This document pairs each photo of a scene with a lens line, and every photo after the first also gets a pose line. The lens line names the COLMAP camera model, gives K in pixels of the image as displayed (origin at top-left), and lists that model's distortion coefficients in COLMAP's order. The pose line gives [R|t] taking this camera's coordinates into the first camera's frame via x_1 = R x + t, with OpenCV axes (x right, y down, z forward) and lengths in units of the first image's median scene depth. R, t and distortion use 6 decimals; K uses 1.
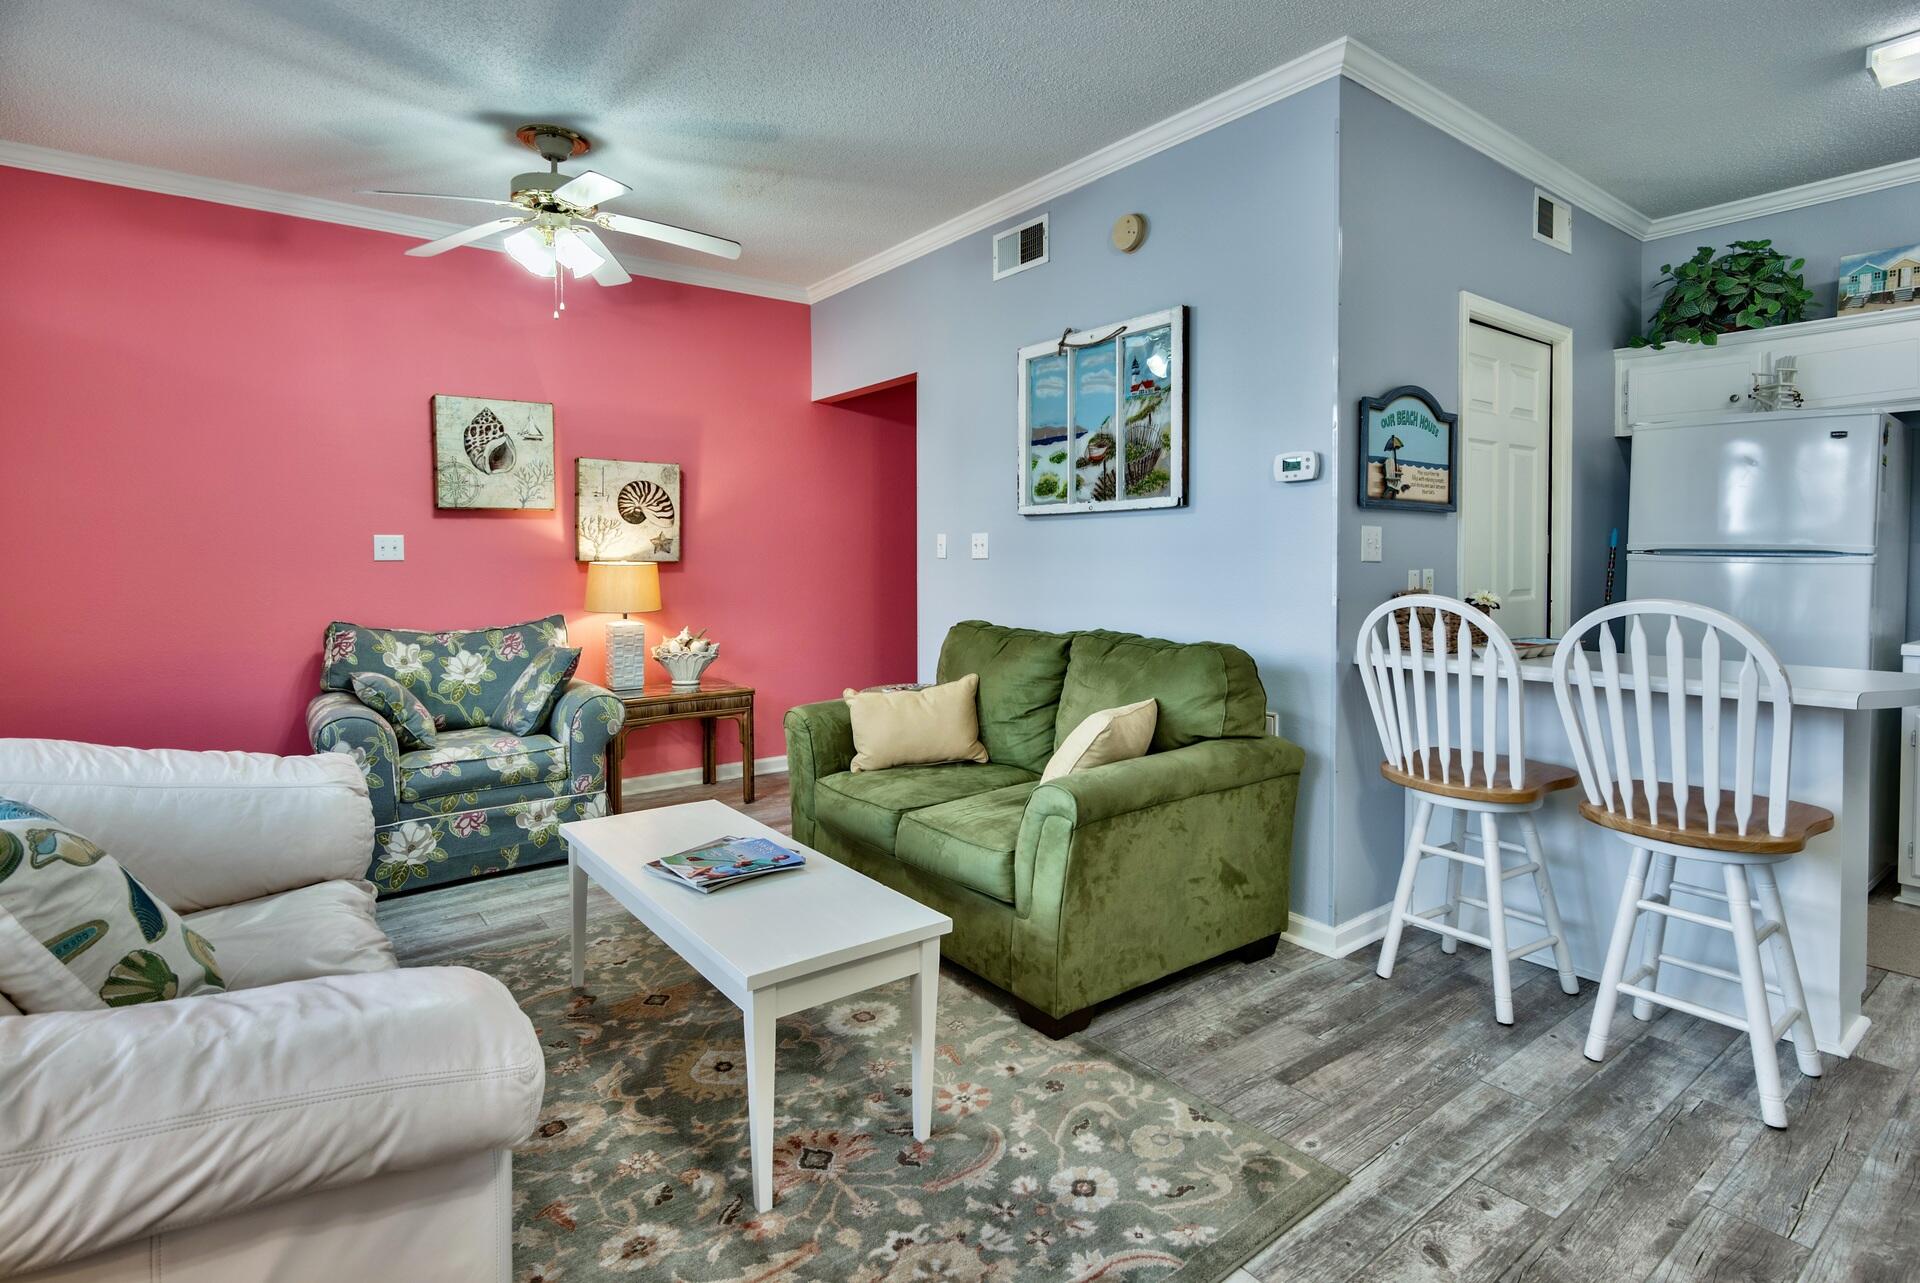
lens RADIAL K [[989.8, 0, 916.7], [0, 989.8, 576.4], [0, 0, 1]] dist [0.000698, -0.000001]
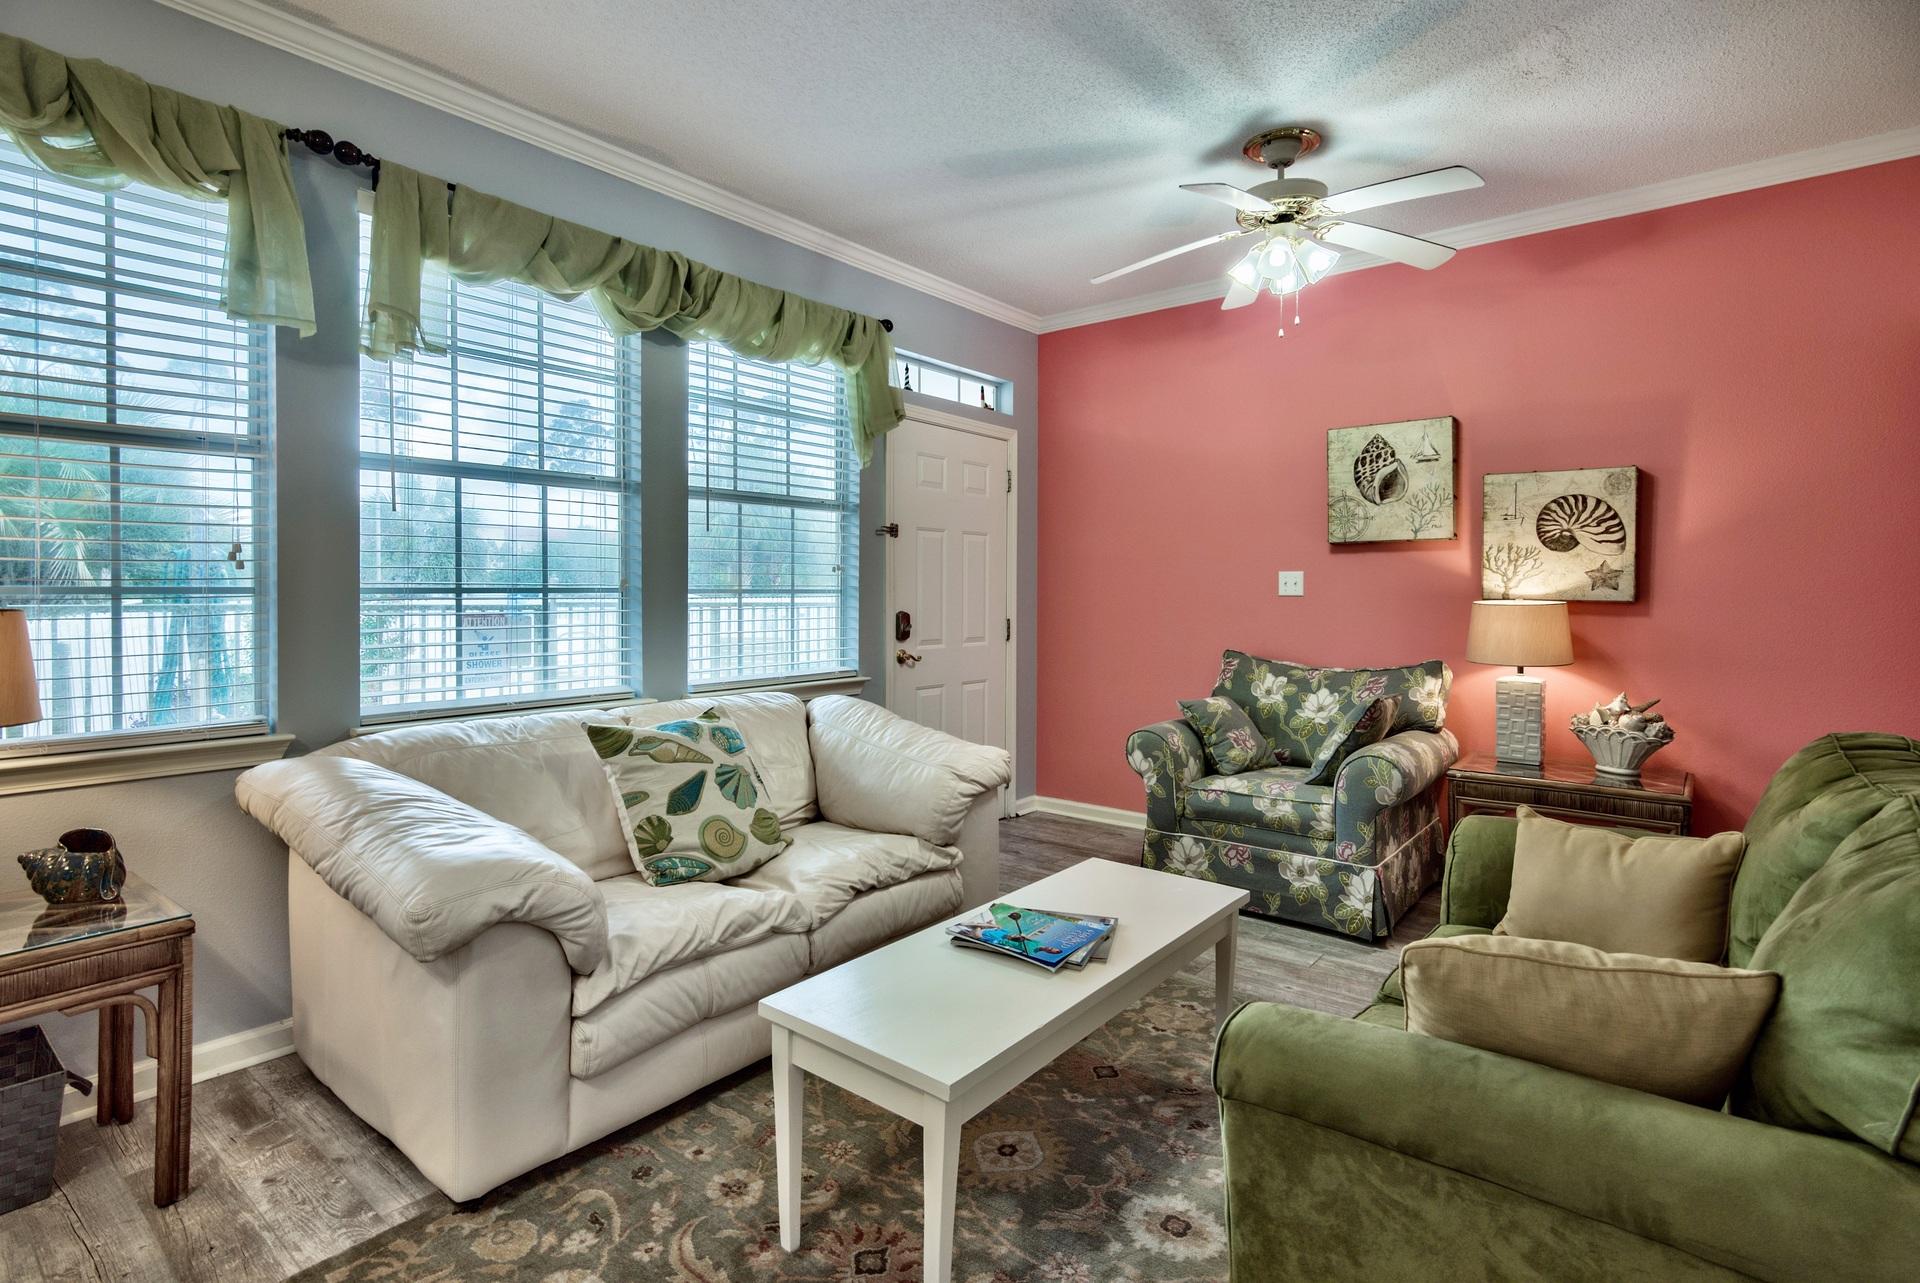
lens RADIAL K [[921.2, 0, 896.4], [0, 921.2, 603.7], [0, 0, 1]] dist [-0.001531, -0.000384]
pose [[0.235295, 0.018898, -0.971740, 0.326341], [-0.024486, 0.999609, 0.013511, -0.010936], [0.971616, 0.020615, 0.235665, 0.374023]]
